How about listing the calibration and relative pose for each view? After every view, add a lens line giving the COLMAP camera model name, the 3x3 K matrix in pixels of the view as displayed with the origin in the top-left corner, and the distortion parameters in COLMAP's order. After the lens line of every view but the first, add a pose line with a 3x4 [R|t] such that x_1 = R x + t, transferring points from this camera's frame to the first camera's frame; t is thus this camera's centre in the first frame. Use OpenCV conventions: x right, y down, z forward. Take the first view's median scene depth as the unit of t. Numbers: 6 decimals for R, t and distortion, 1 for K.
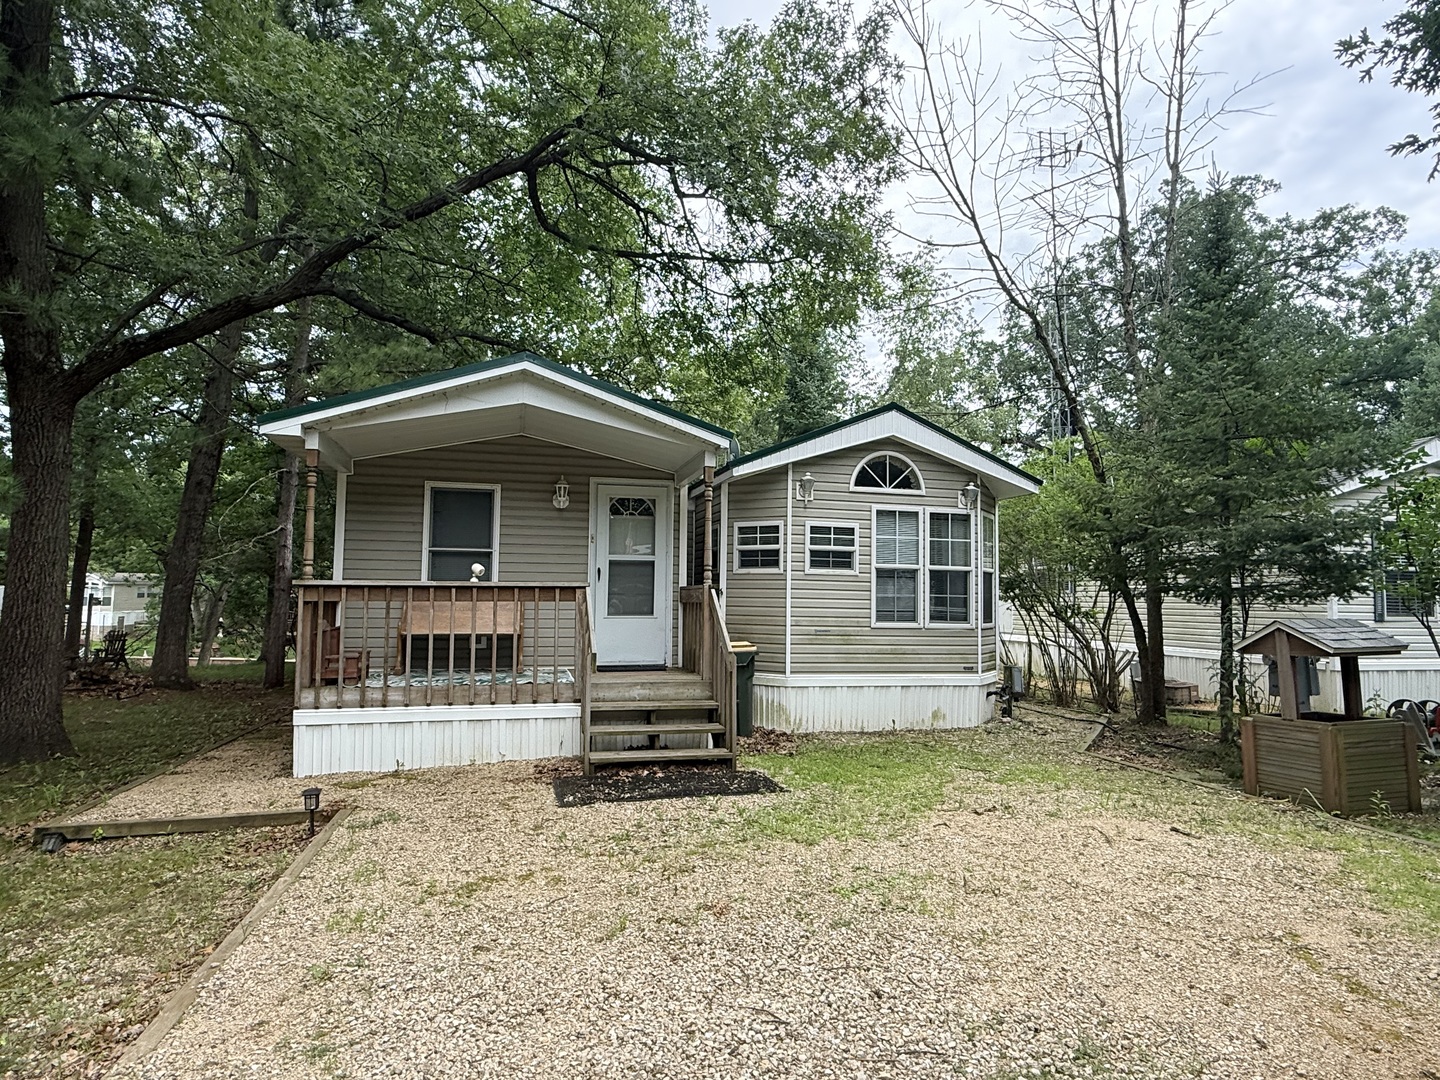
lens RADIAL K [[818.5, 0, 720.9], [0, 818.5, 539.1], [0, 0, 1]] dist [-0.001945, 0.000460]
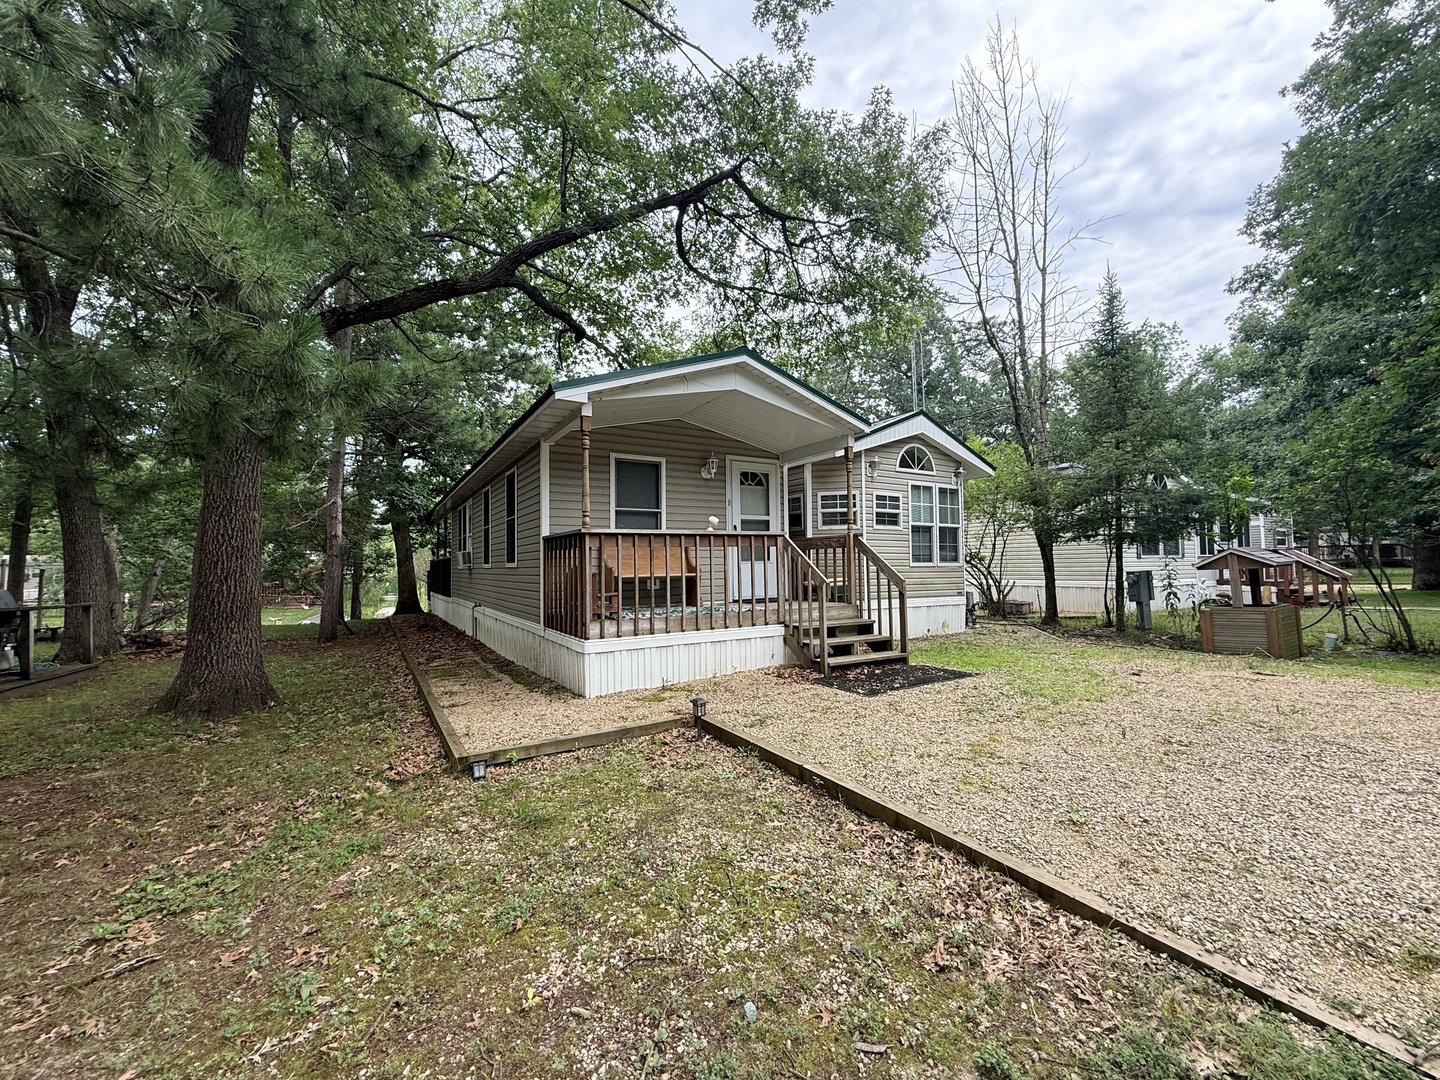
lens RADIAL K [[581.8, 0, 719.3], [0, 581.8, 540.9], [0, 0, 1]] dist [0.001107, -0.000043]
pose [[0.958628, -0.010542, 0.284468, -0.431321], [0.002601, 0.999597, 0.028279, 0.033815], [-0.284652, -0.026369, 0.958268, 0.119892]]
